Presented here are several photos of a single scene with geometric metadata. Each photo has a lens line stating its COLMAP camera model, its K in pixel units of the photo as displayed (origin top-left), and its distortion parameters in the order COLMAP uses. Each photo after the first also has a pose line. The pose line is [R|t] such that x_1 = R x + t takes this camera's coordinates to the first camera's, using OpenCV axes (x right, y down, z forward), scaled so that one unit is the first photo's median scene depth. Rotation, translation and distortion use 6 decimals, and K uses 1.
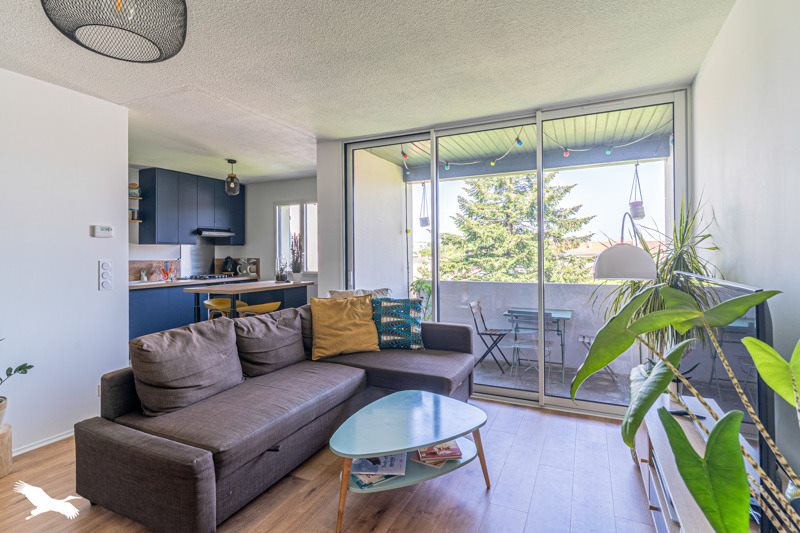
lens RADIAL K [[394.5, 0, 409.3], [0, 394.5, 251.7], [0, 0, 1]] dist [-0.000868, -0.000038]
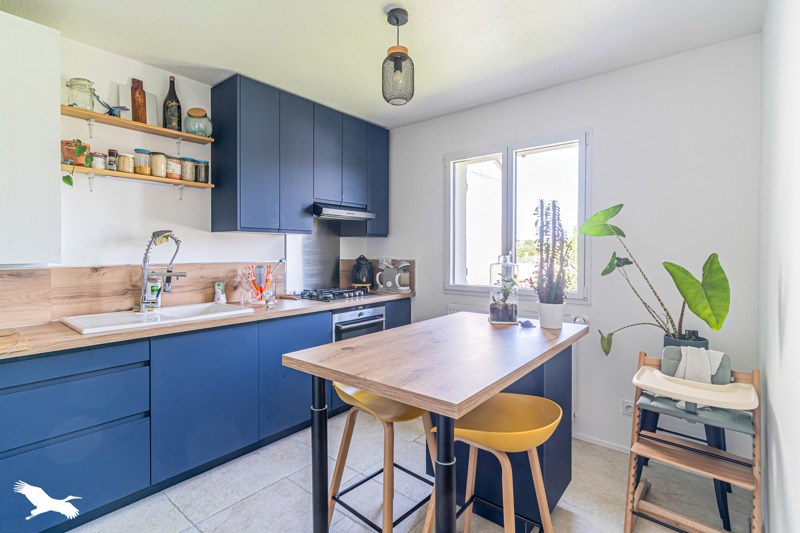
lens RADIAL K [[389.3, 0, 397.0], [0, 389.3, 251.6], [0, 0, 1]] dist [-0.009153, -0.000985]
pose [[0.965181, 0.008799, -0.261437, -0.290614], [-0.007125, 0.999948, 0.007351, 0.001527], [0.261488, -0.005232, 0.965193, 0.521712]]
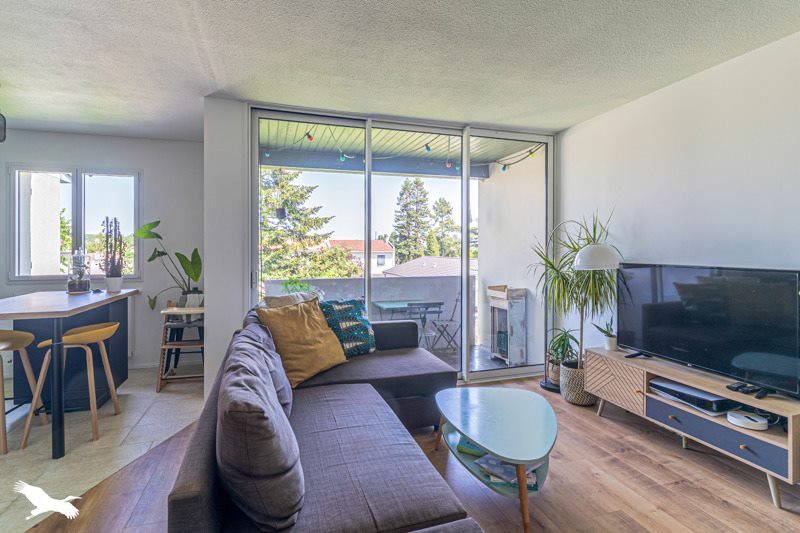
lens RADIAL K [[389.3, 0, 397.0], [0, 389.3, 251.6], [0, 0, 1]] dist [-0.009153, -0.000985]
pose [[0.738928, 0.003528, 0.673776, -0.326875], [-0.009211, 0.999946, 0.004866, 0.002530], [-0.673722, -0.009802, 0.738920, 0.167412]]
